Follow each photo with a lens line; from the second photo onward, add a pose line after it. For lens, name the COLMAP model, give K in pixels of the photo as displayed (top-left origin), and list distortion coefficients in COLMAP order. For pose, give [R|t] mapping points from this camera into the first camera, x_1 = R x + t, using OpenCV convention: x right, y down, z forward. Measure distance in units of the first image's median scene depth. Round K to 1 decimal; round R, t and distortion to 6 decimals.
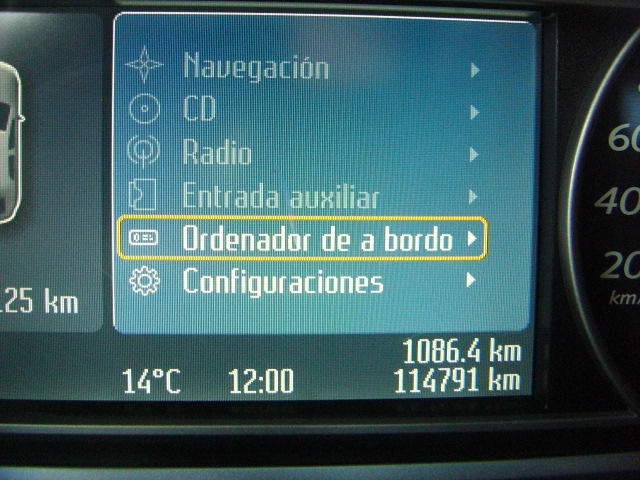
lens RADIAL K [[741.8, 0, 320.5], [0, 741.8, 235.1], [0, 0, 1]] dist [-0.151974, 0.000000]
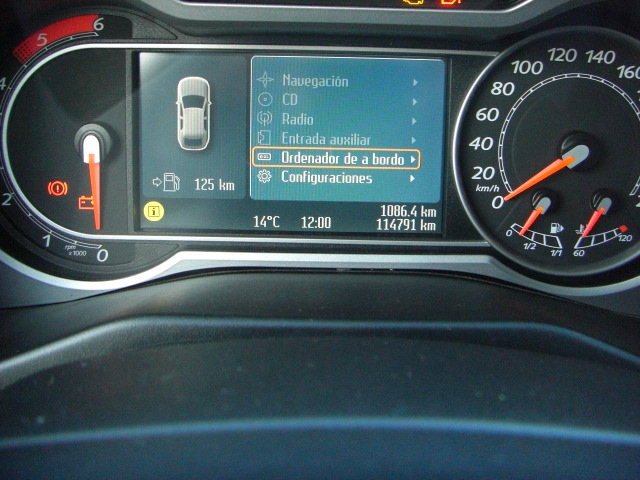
lens RADIAL K [[741.8, 0, 321.3], [0, 741.8, 235.0], [0, 0, 1]] dist [-0.151974, 0.000000]
pose [[0.997005, 0.022464, -0.074008, 0.103271], [-0.013585, 0.992877, 0.118371, -0.028821], [0.076139, -0.117011, 0.990208, -1.233702]]
